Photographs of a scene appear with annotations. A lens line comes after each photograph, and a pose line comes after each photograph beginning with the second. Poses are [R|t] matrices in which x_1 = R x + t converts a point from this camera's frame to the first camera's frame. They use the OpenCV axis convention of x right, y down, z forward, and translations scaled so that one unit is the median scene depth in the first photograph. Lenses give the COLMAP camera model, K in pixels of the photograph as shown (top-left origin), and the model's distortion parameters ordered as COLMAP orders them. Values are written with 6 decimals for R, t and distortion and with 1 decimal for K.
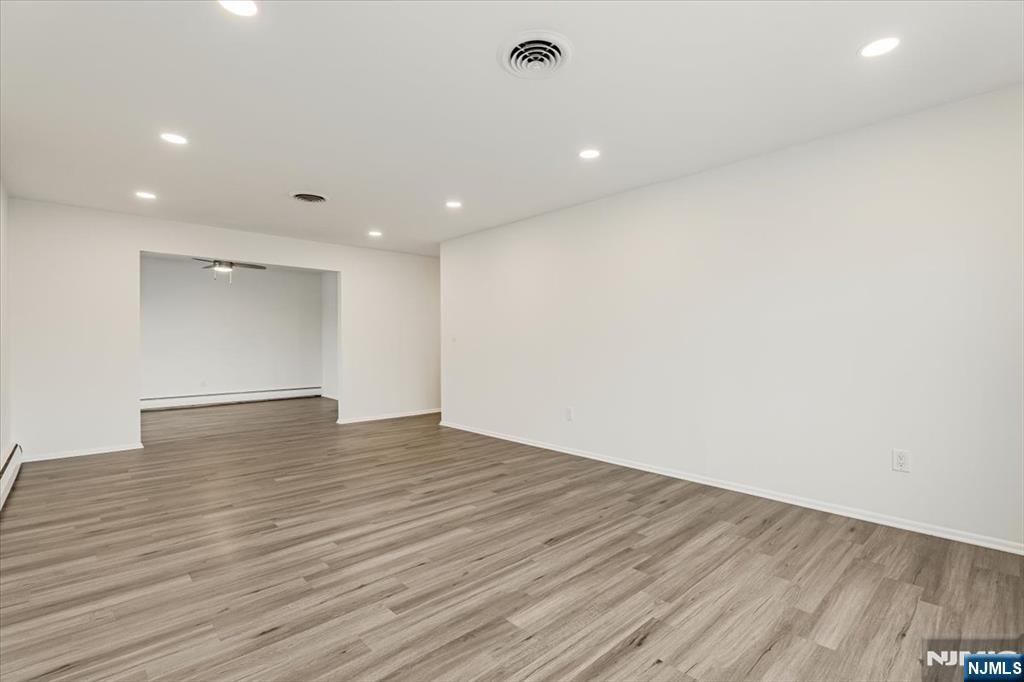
lens RADIAL K [[469.3, 0, 512.0], [0, 469.3, 341.0], [0, 0, 1]] dist [0.000569, 0.000456]
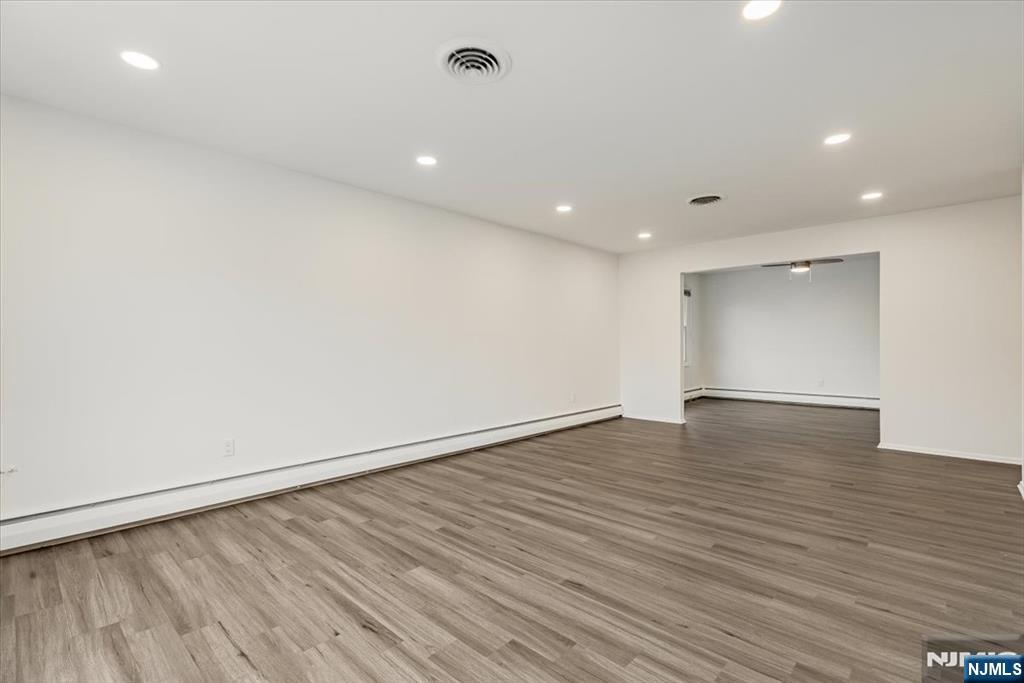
lens RADIAL K [[469.3, 0, 512.0], [0, 469.3, 341.5], [0, 0, 1]] dist [0.000569, 0.000456]
pose [[0.066761, -0.003854, -0.997762, 0.894113], [0.006070, 0.999976, -0.003457, 0.001006], [0.997751, -0.005825, 0.066783, 0.830370]]
